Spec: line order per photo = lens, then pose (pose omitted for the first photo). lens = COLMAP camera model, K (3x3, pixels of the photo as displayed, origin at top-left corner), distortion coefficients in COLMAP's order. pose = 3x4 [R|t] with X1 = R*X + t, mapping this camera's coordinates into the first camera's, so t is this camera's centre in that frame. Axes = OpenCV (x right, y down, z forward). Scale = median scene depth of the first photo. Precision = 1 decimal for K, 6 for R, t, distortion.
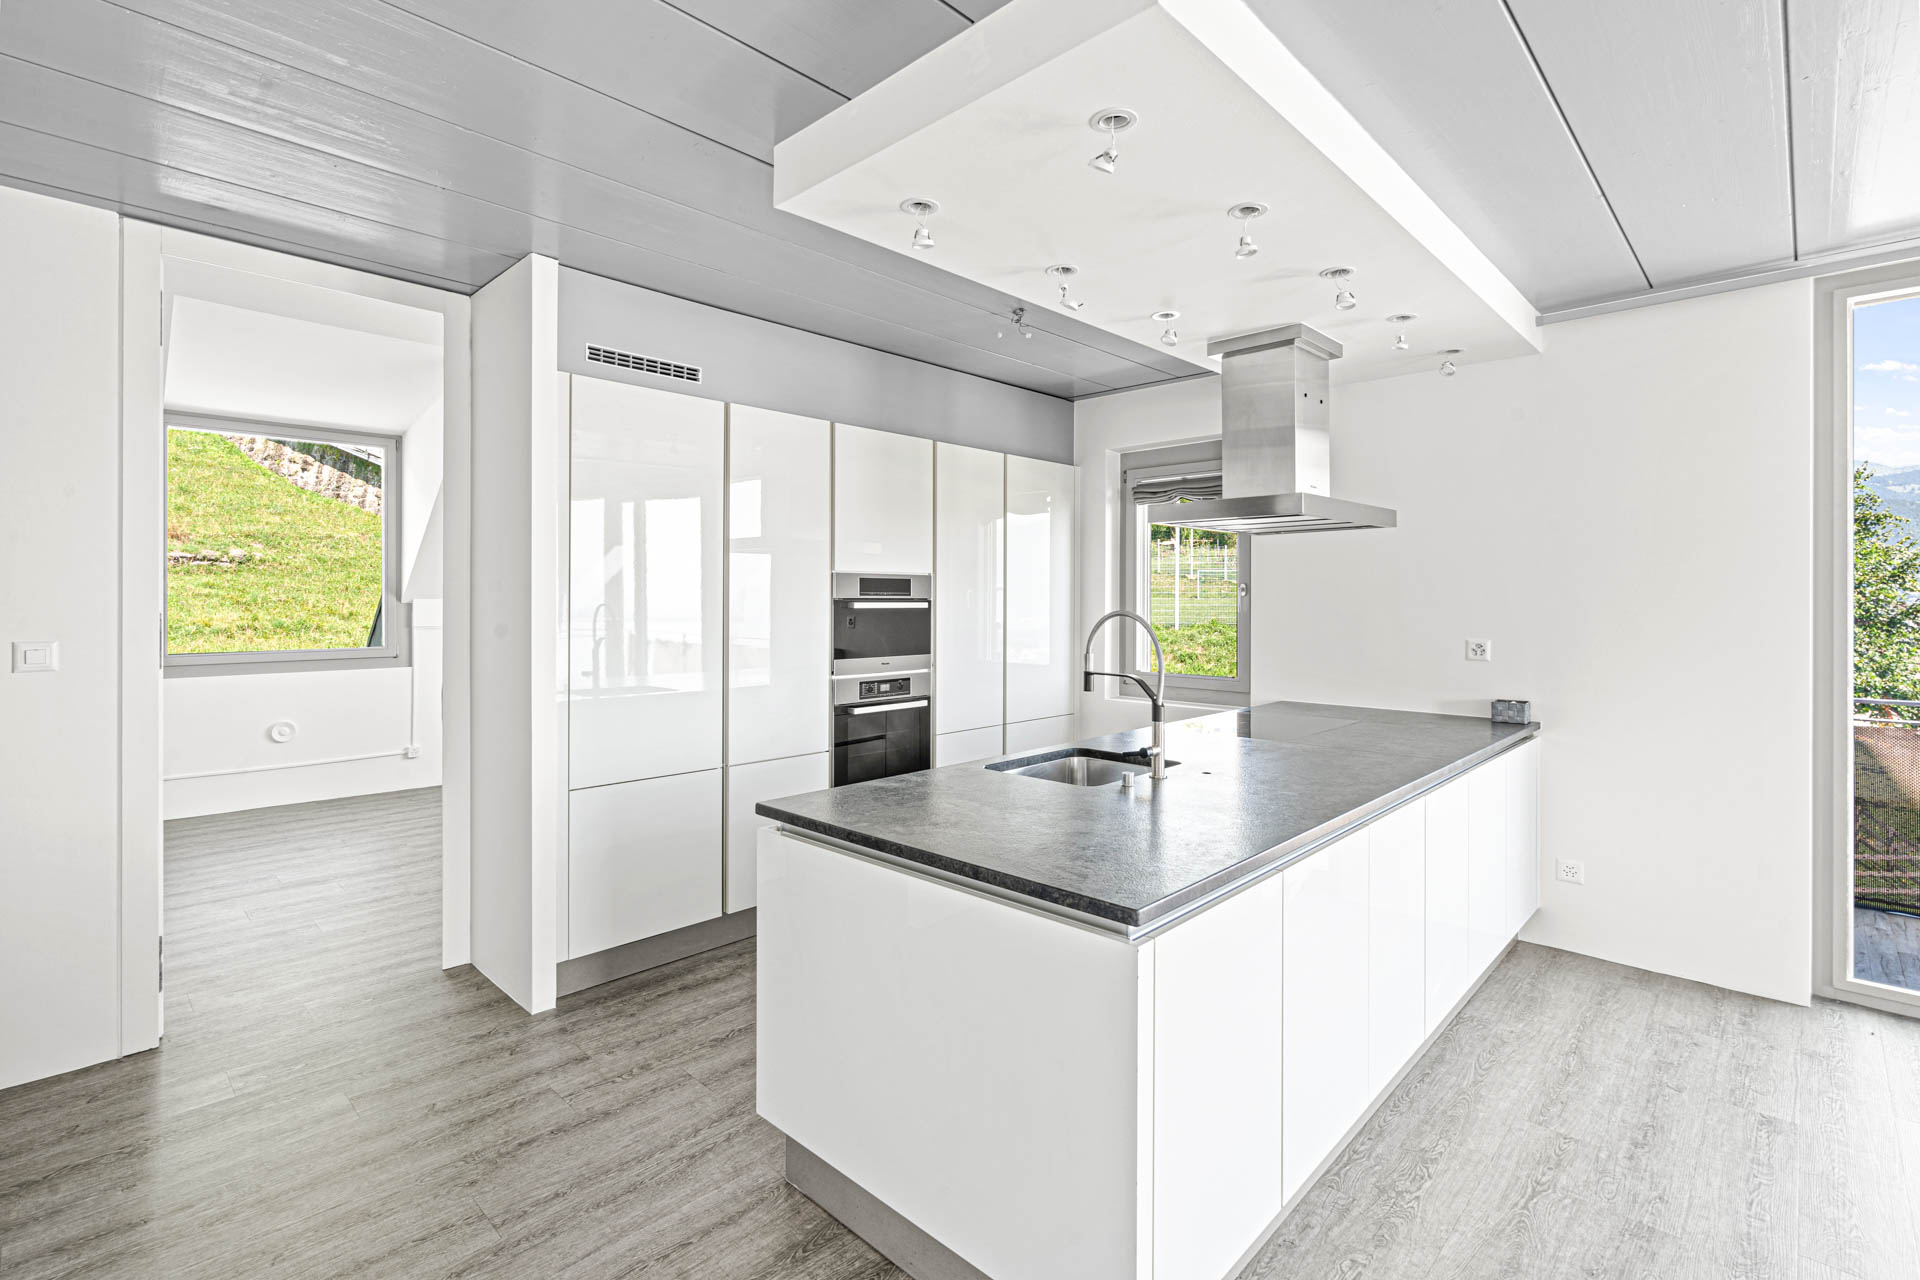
lens RADIAL K [[884.2, 0, 948.8], [0, 884.2, 599.9], [0, 0, 1]] dist [0.003483, 0.000423]
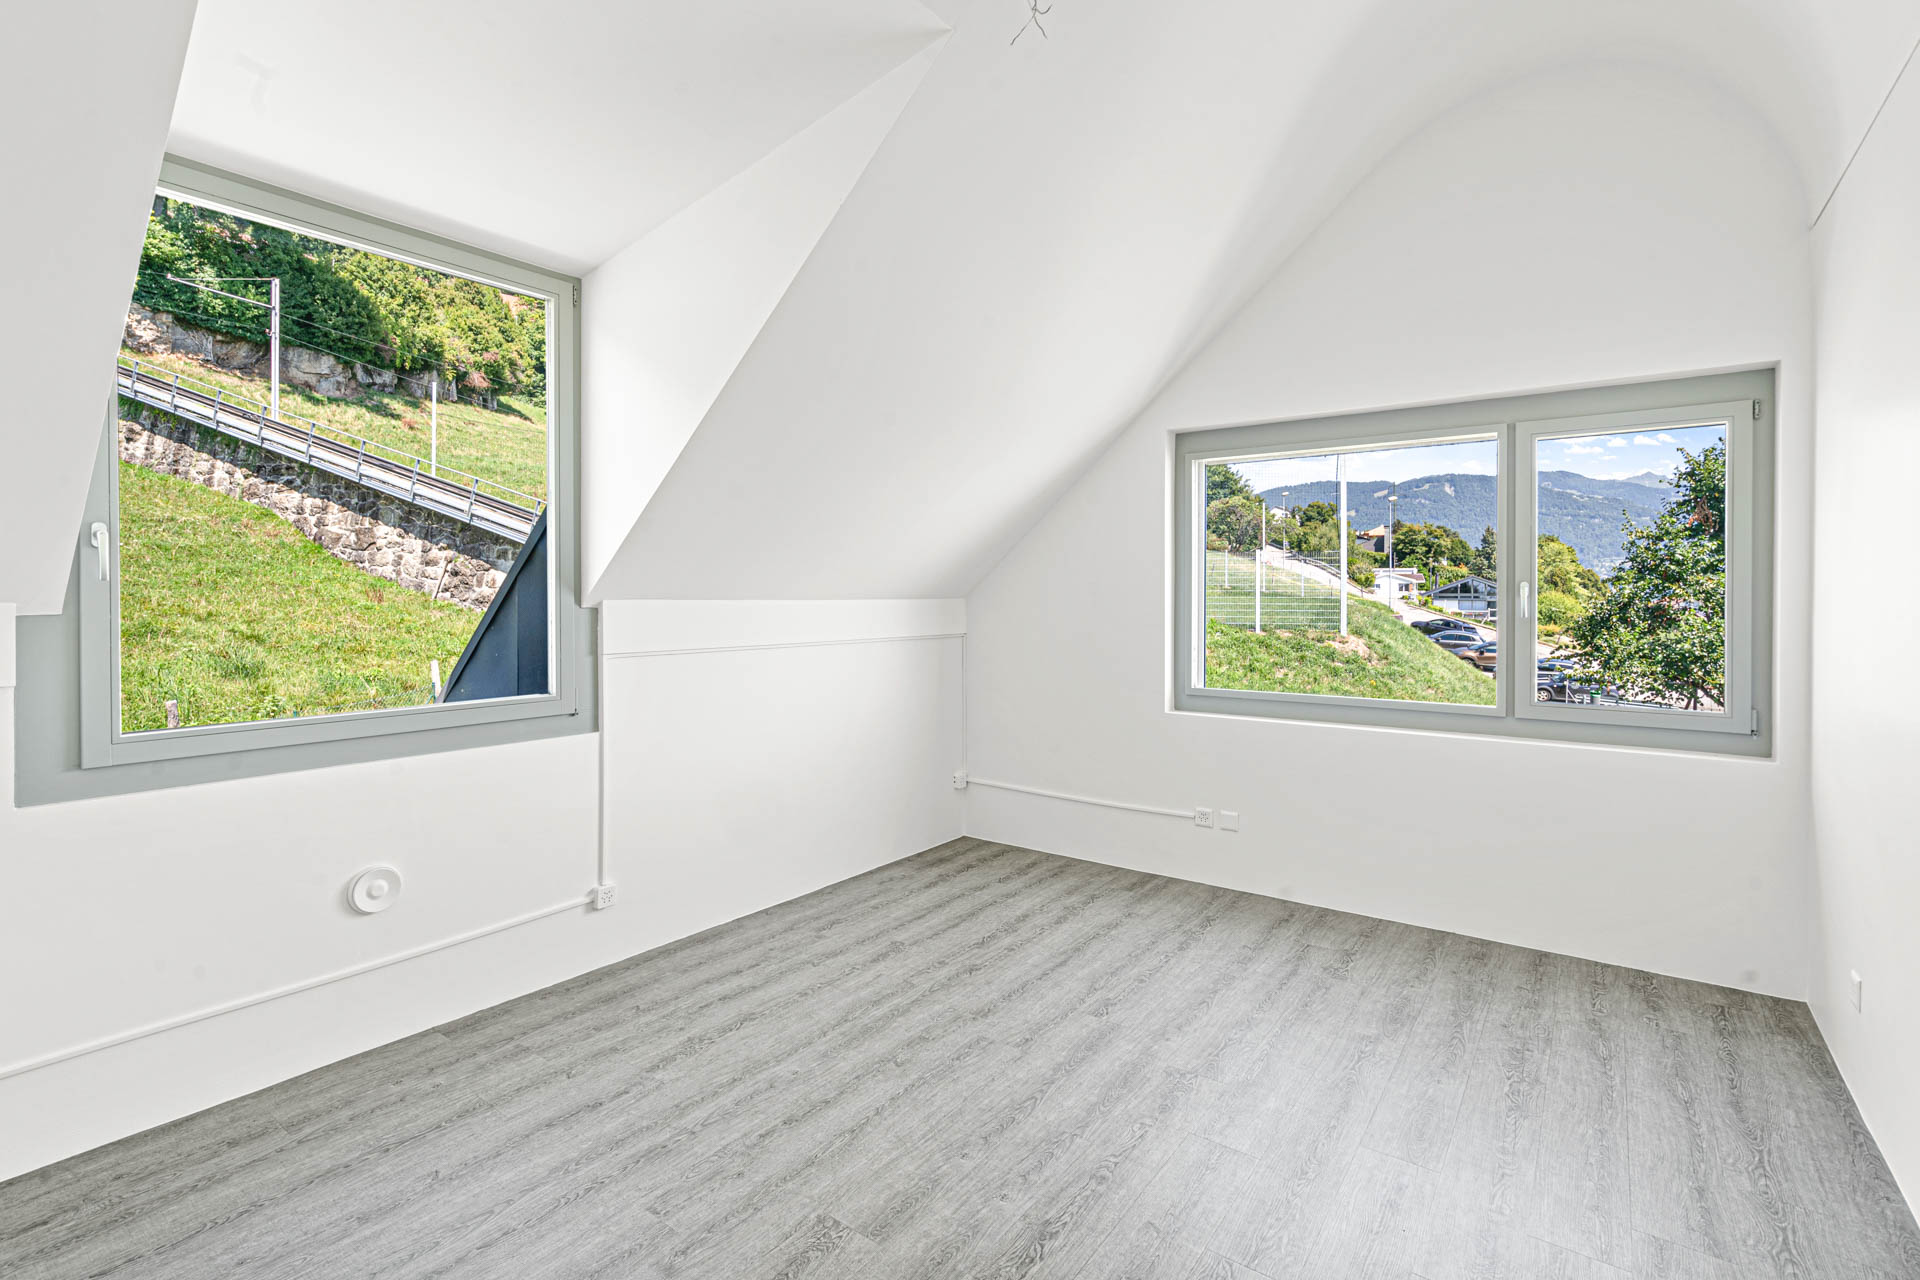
lens RADIAL K [[884.2, 0, 941.4], [0, 884.2, 604.7], [0, 0, 1]] dist [0.003483, 0.000423]
pose [[0.991906, 0.000814, 0.126975, -0.316191], [-0.001865, 0.999965, 0.008158, -0.001621], [-0.126964, -0.008329, 0.991872, 0.310471]]
